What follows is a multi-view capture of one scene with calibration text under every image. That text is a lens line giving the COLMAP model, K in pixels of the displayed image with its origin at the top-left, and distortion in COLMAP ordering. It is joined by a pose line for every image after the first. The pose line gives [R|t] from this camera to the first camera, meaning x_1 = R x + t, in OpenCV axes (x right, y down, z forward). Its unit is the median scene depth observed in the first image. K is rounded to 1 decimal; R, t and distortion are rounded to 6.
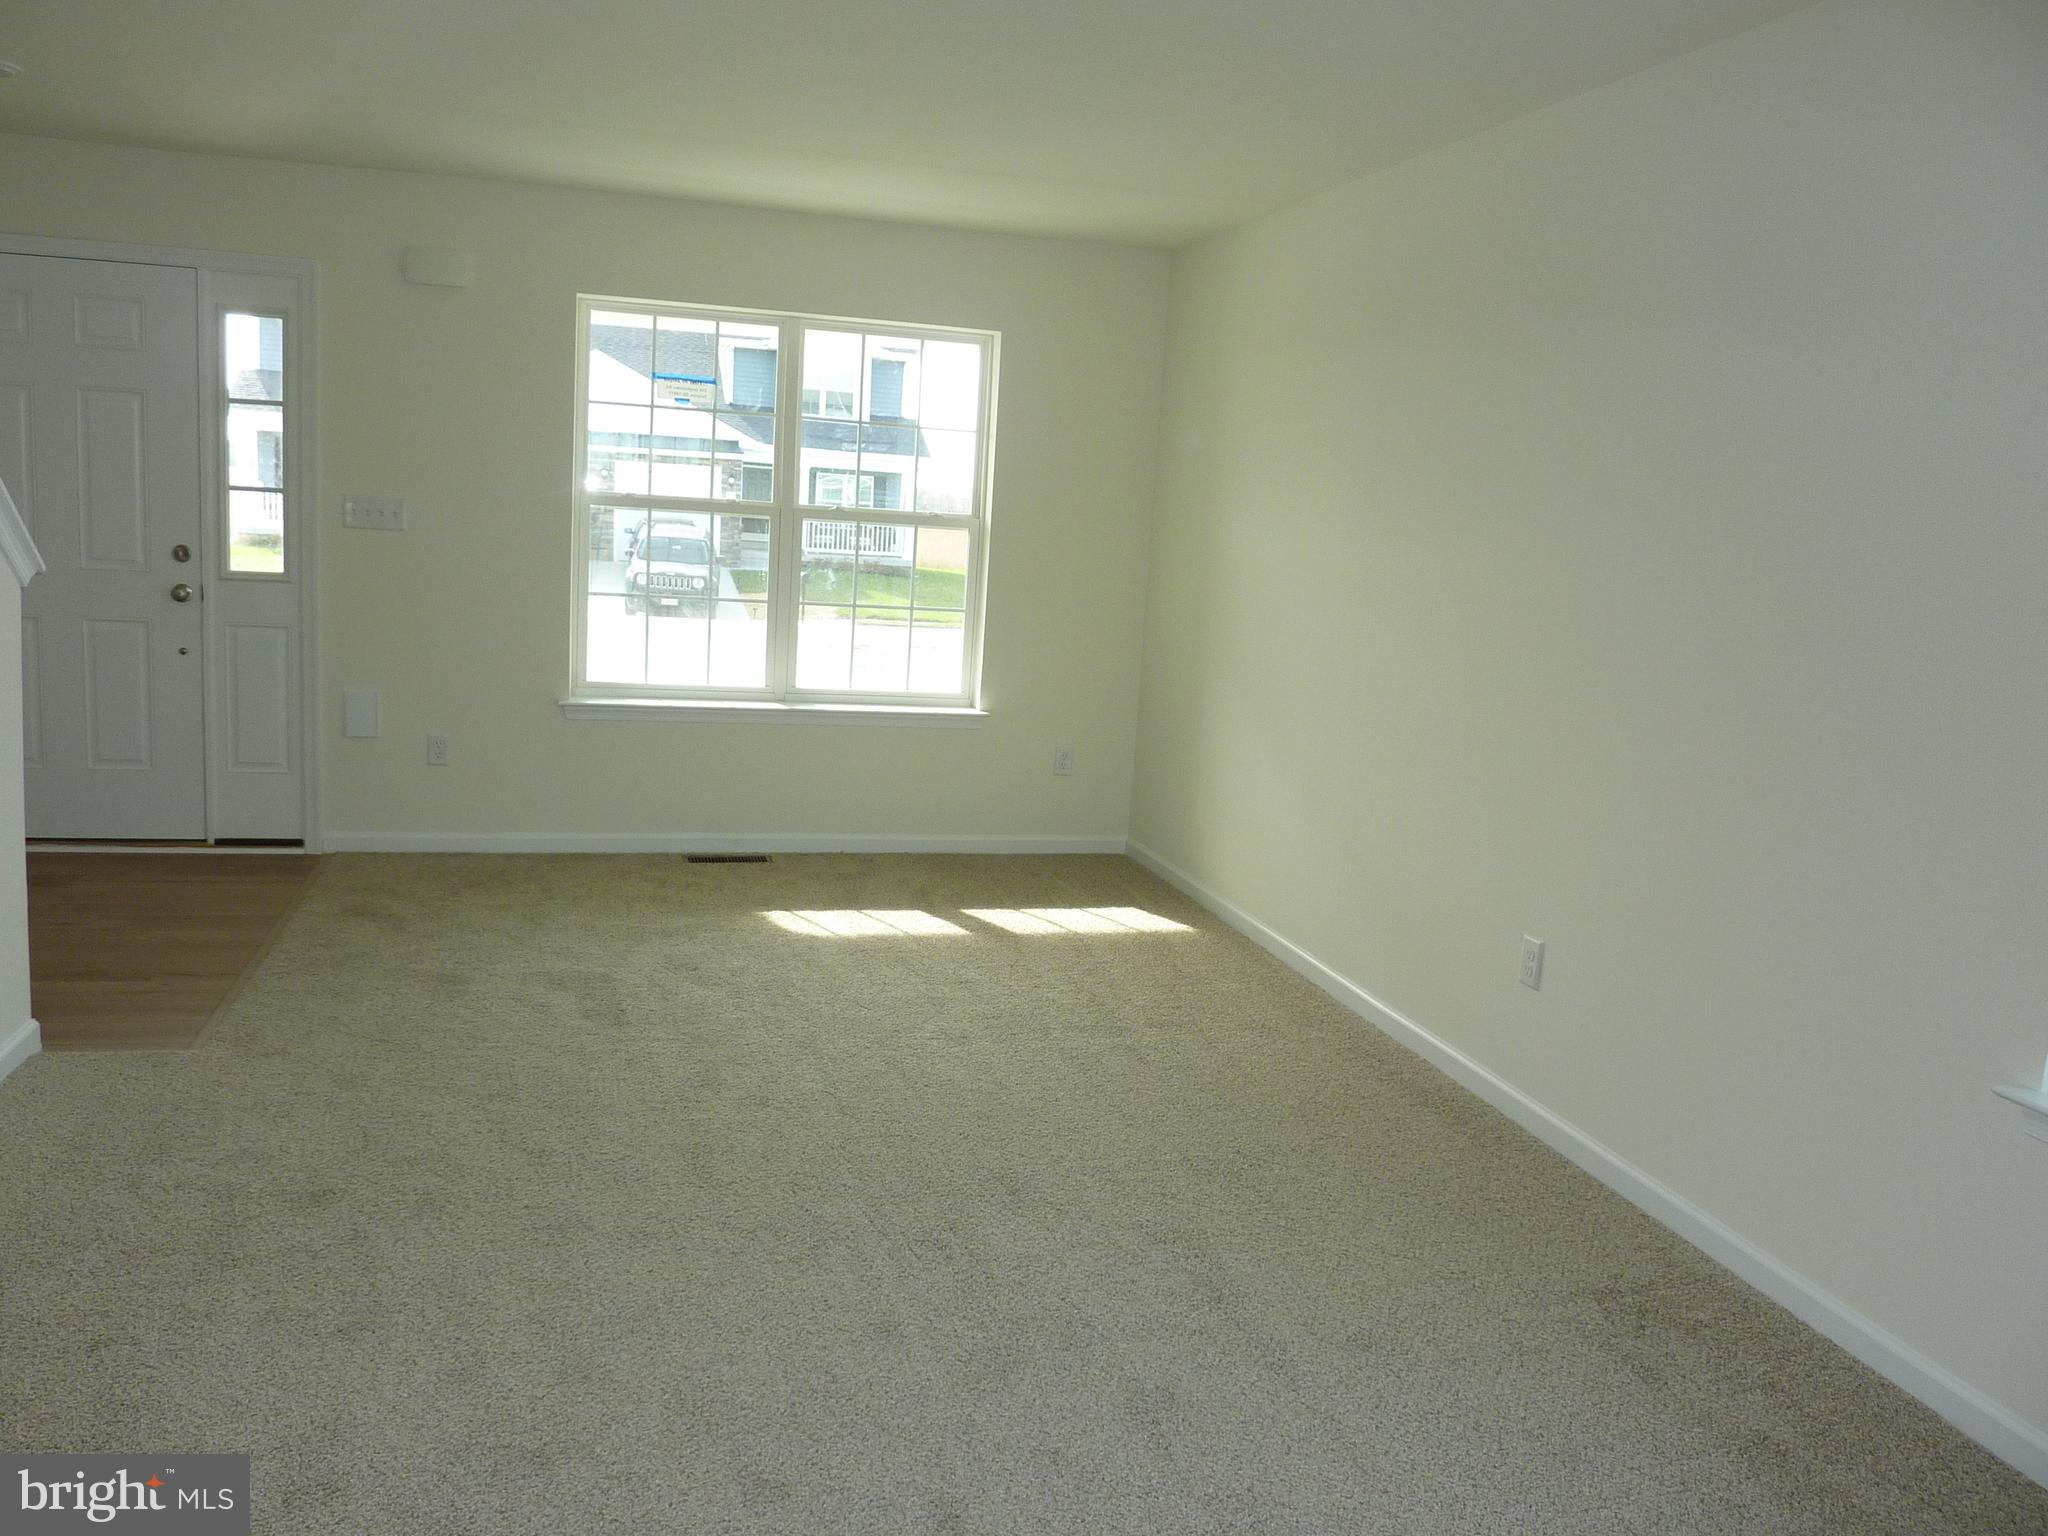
lens RADIAL K [[1535.0, 0, 1012.5], [0, 1535.0, 769.1], [0, 0, 1]] dist [-0.024378, -0.005472]
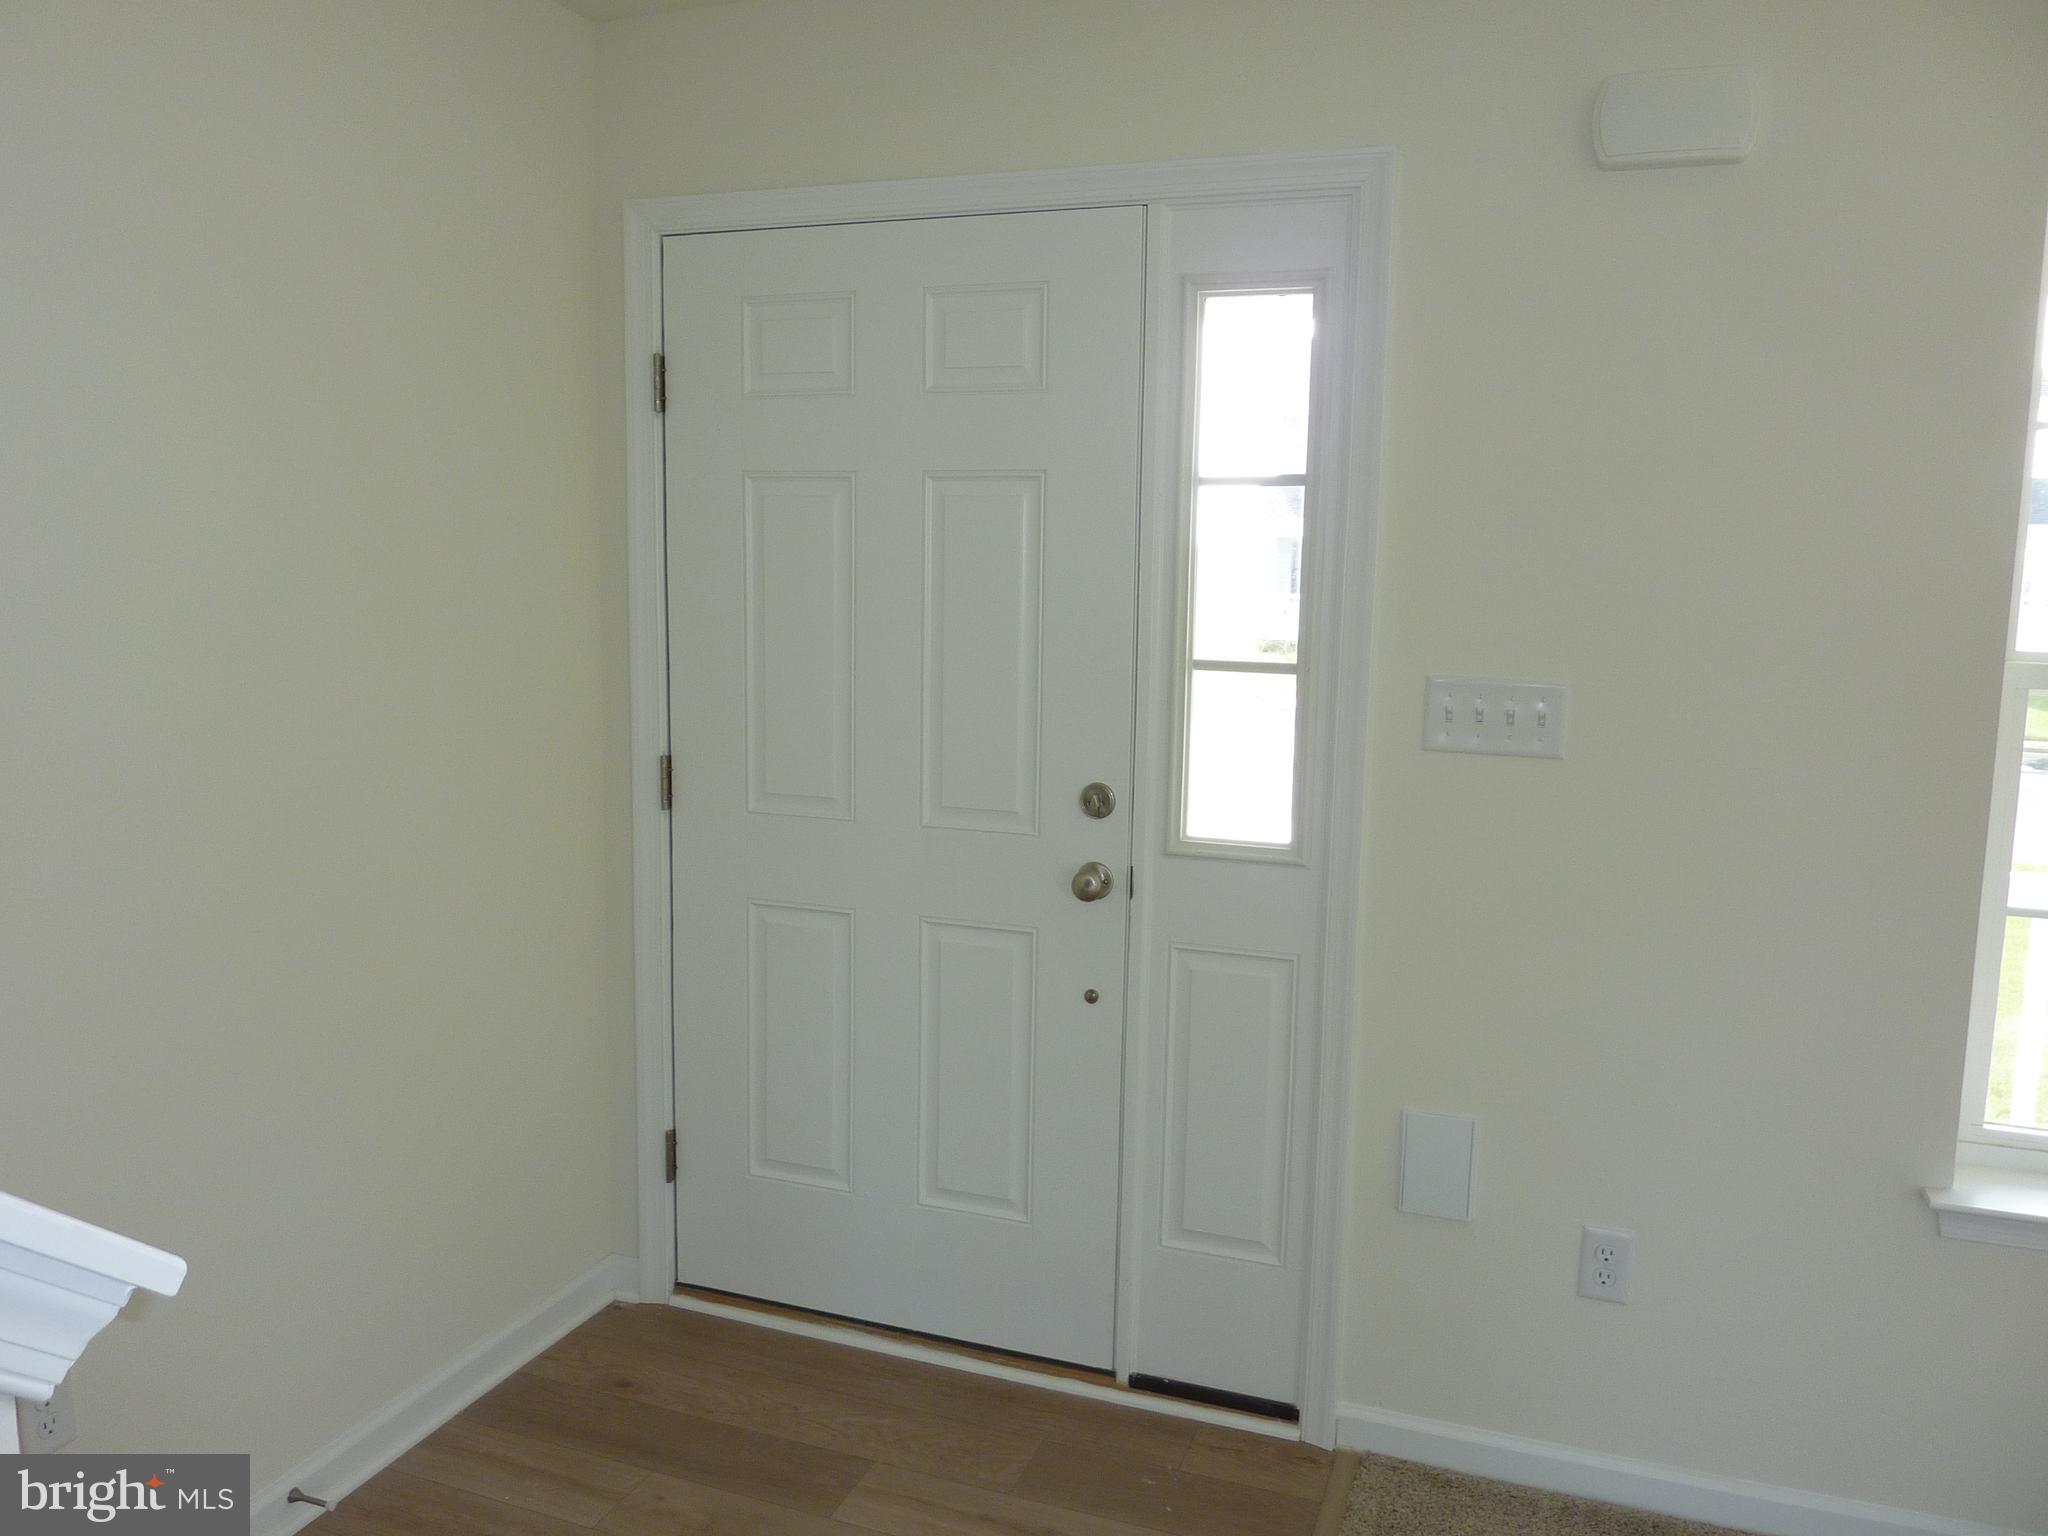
lens RADIAL K [[1535.0, 0, 1012.5], [0, 1535.0, 769.1], [0, 0, 1]] dist [-0.024378, -0.005472]
pose [[0.810174, 0.035352, -0.585122, -0.273614], [-0.057131, 0.998190, -0.018796, -0.136984], [0.583399, 0.048657, 0.810727, 0.569997]]
